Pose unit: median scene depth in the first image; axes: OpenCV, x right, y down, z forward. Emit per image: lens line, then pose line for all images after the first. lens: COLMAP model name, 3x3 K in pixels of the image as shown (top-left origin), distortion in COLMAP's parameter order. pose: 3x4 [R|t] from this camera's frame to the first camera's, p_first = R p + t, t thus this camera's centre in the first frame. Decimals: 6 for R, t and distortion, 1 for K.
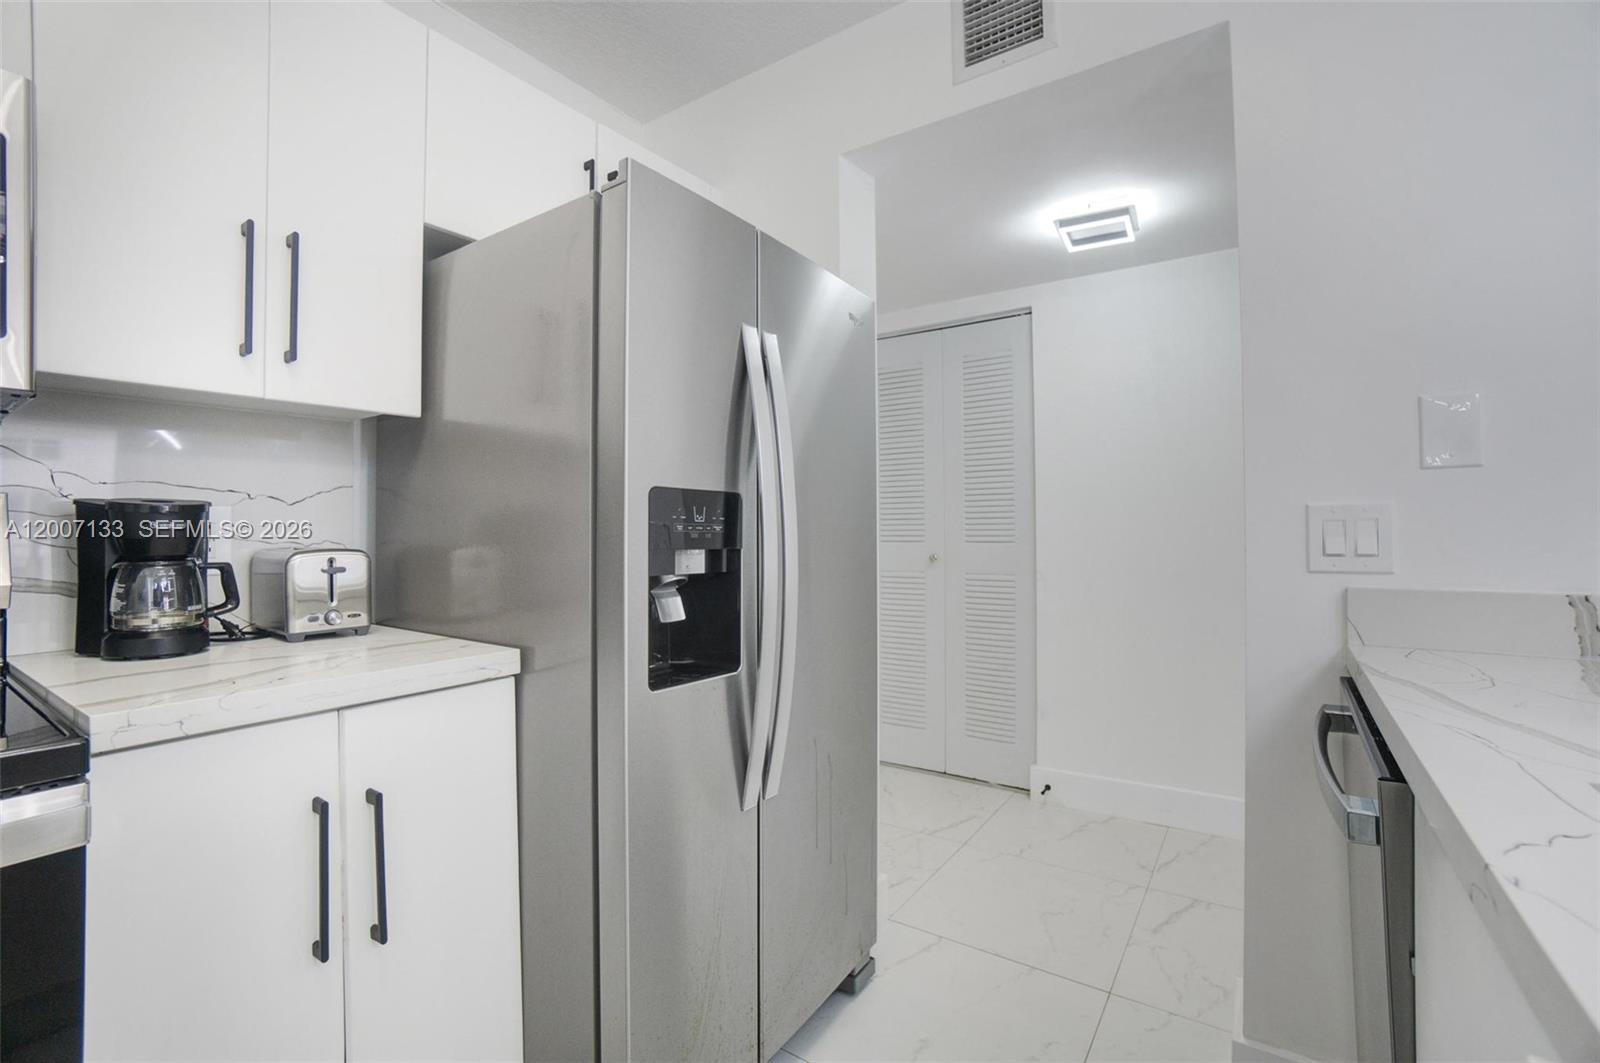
lens RADIAL K [[710.5, 0, 785.5], [0, 710.5, 525.7], [0, 0, 1]] dist [-0.061824, 0.022329]
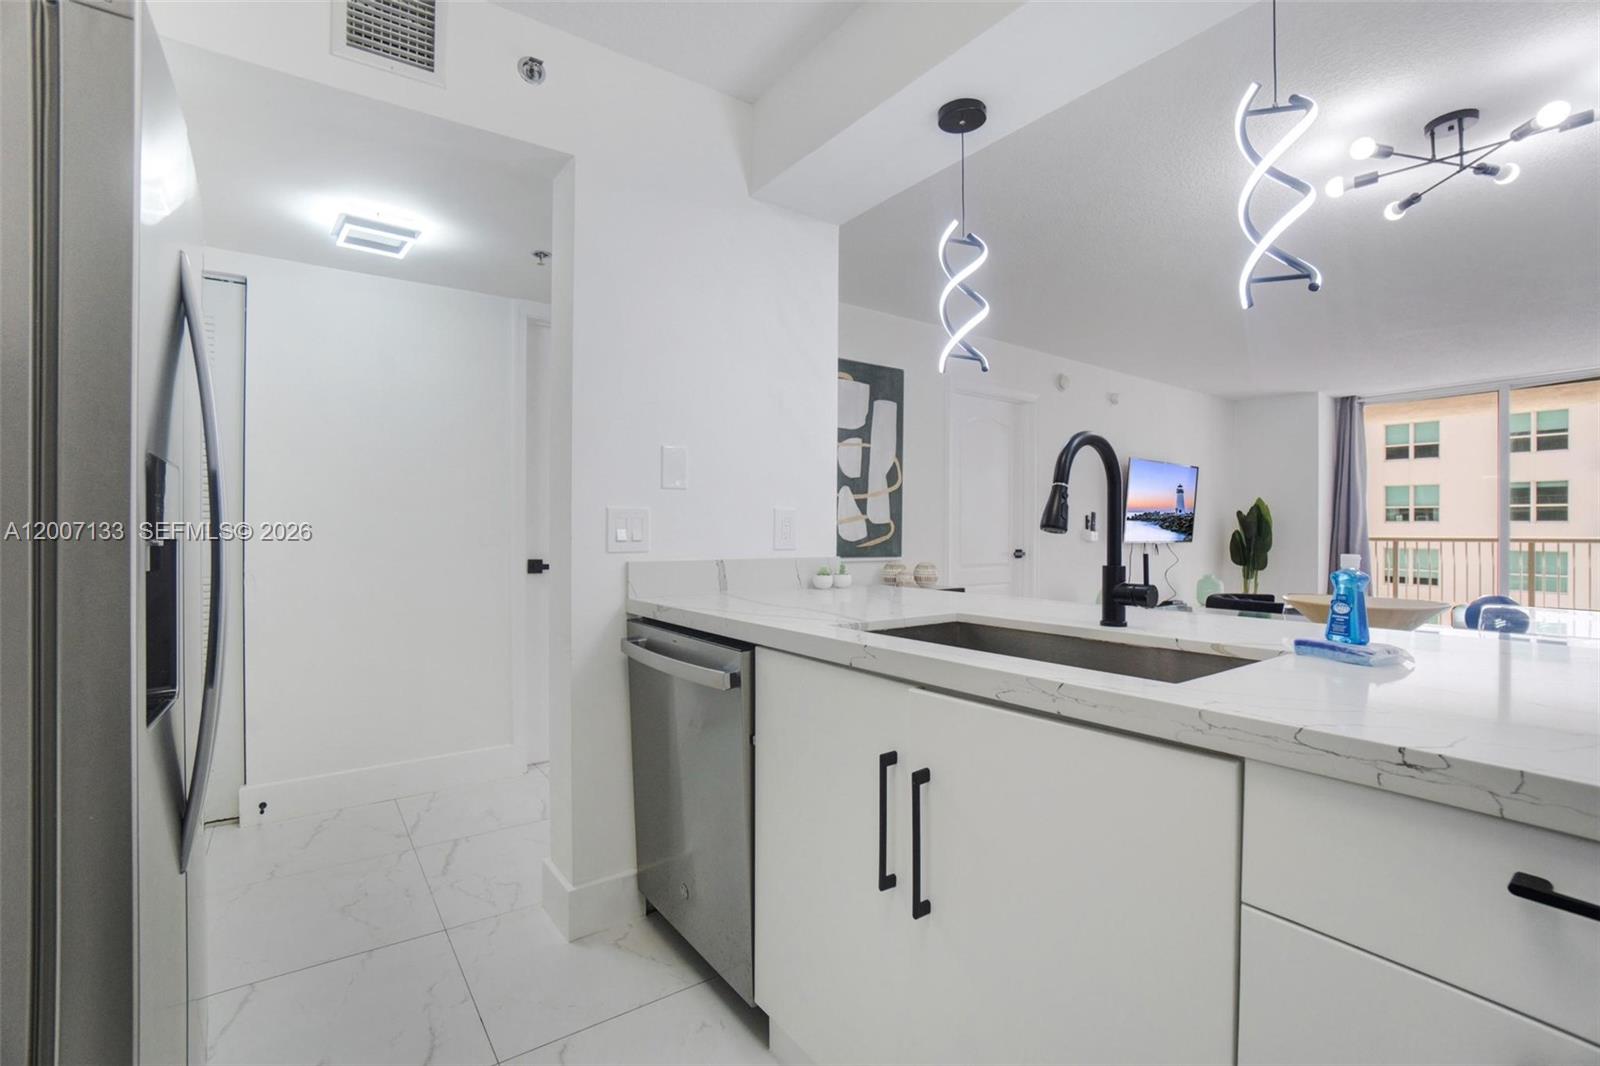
lens RADIAL K [[710.5, 0, 785.5], [0, 710.5, 527.2], [0, 0, 1]] dist [-0.061824, 0.022329]
pose [[0.340248, 0.009439, 0.940288, -0.567557], [-0.009844, 0.999931, -0.006475, 0.018498], [-0.940284, -0.007053, 0.340317, 0.117310]]
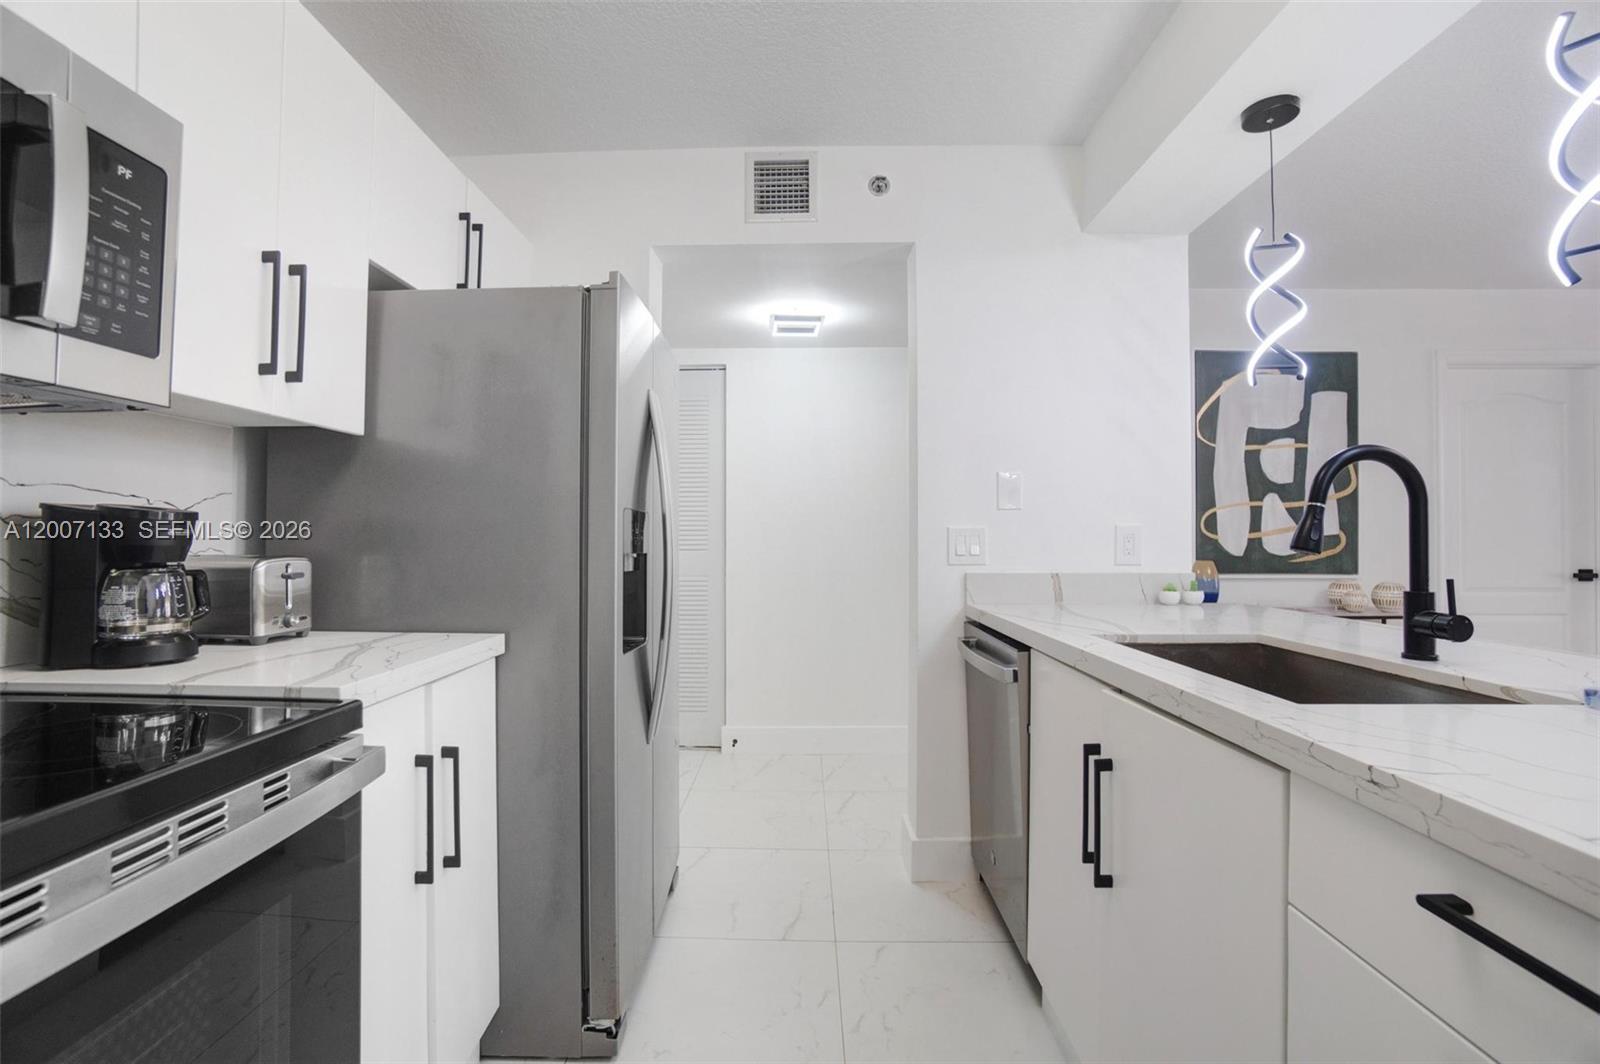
lens RADIAL K [[710.5, 0, 785.5], [0, 710.5, 526.2], [0, 0, 1]] dist [-0.061824, 0.022329]
pose [[0.834009, 0.015313, 0.551539, -0.623449], [-0.009027, 0.999860, -0.014109, -0.003505], [-0.551678, 0.006788, 0.834030, -0.306017]]
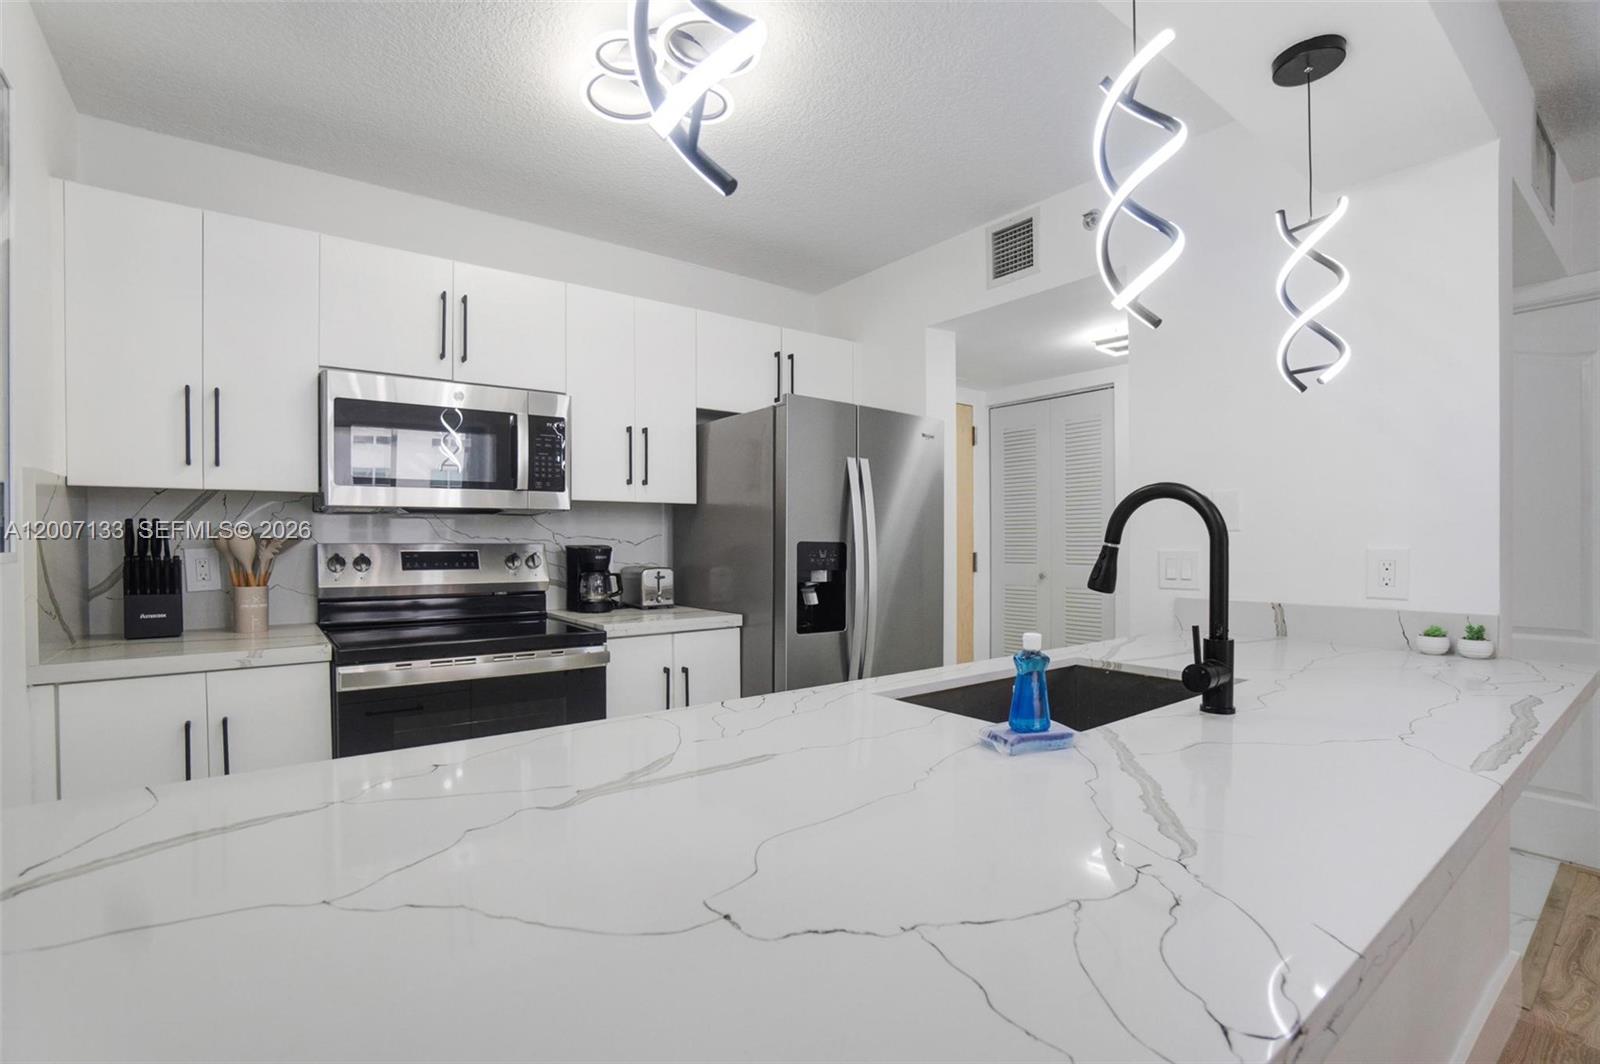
lens RADIAL K [[732.2, 0, 783.5], [0, 732.2, 541.5], [0, 0, 1]] dist [-0.063344, 0.023035]
pose [[0.952248, 0.002907, -0.305311, 0.413558], [-0.000579, 0.999970, 0.007716, -0.066424], [0.305325, -0.007171, 0.952221, -1.059716]]
